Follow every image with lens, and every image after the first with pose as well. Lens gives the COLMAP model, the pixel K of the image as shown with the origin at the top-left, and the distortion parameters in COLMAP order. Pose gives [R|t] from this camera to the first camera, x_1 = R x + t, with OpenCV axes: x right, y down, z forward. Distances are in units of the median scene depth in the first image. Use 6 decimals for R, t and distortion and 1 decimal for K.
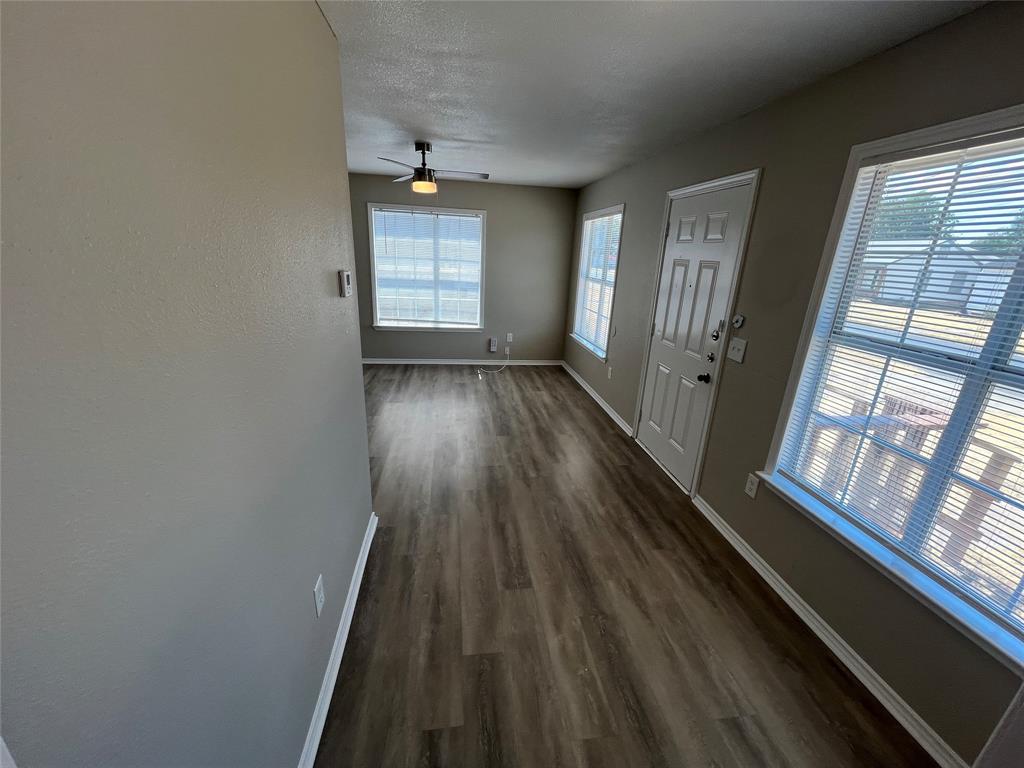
lens RADIAL K [[414.3, 0, 515.7], [0, 414.3, 385.3], [0, 0, 1]] dist [0.001264, 0.000688]
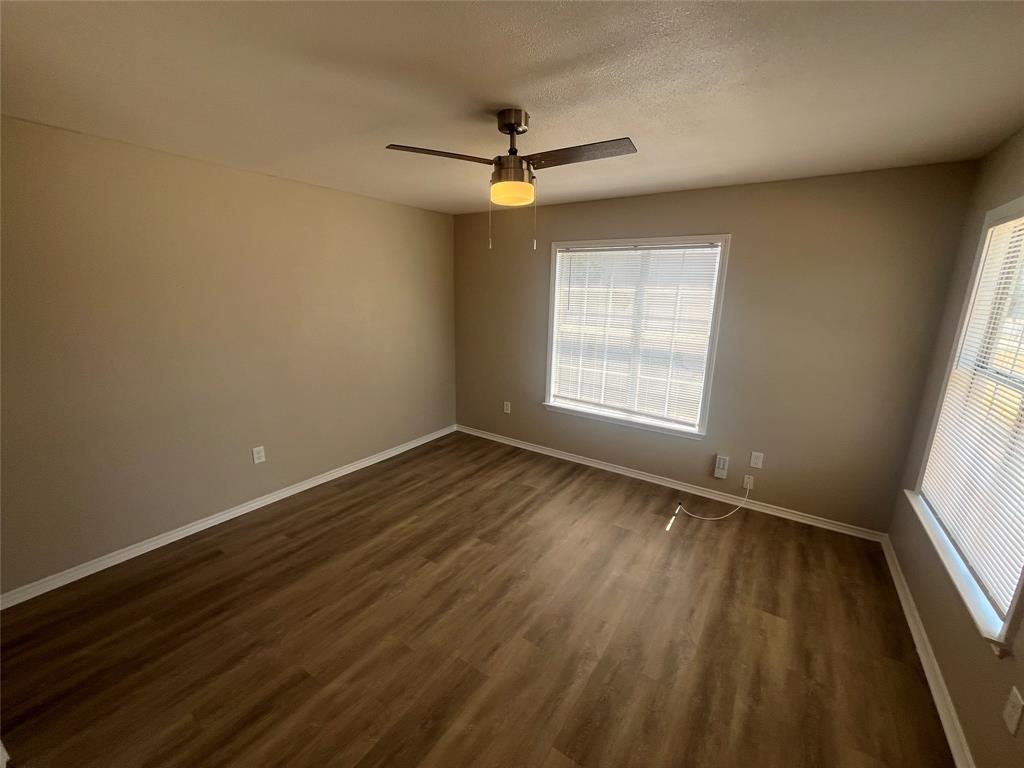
lens RADIAL K [[414.3, 0, 516.2], [0, 414.3, 385.6], [0, 0, 1]] dist [0.001264, 0.000688]
pose [[0.740136, 0.120123, -0.661642, 0.167211], [-0.192245, 0.980649, -0.037012, -0.219920], [0.644392, 0.154591, 0.748906, 0.650052]]
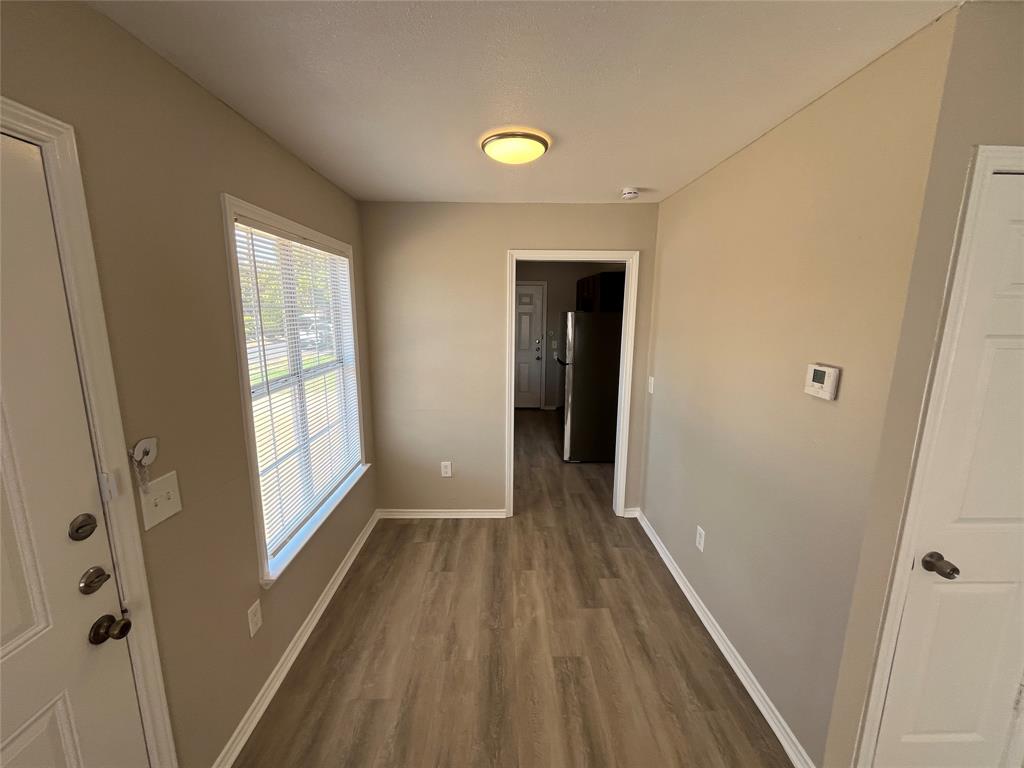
lens RADIAL K [[414.3, 0, 515.3], [0, 414.3, 379.9], [0, 0, 1]] dist [0.001264, 0.000688]
pose [[-0.991521, -0.072689, 0.107717, 0.041558], [-0.013265, 0.881204, 0.472551, -0.321847], [-0.129270, 0.467115, -0.874696, 0.922295]]
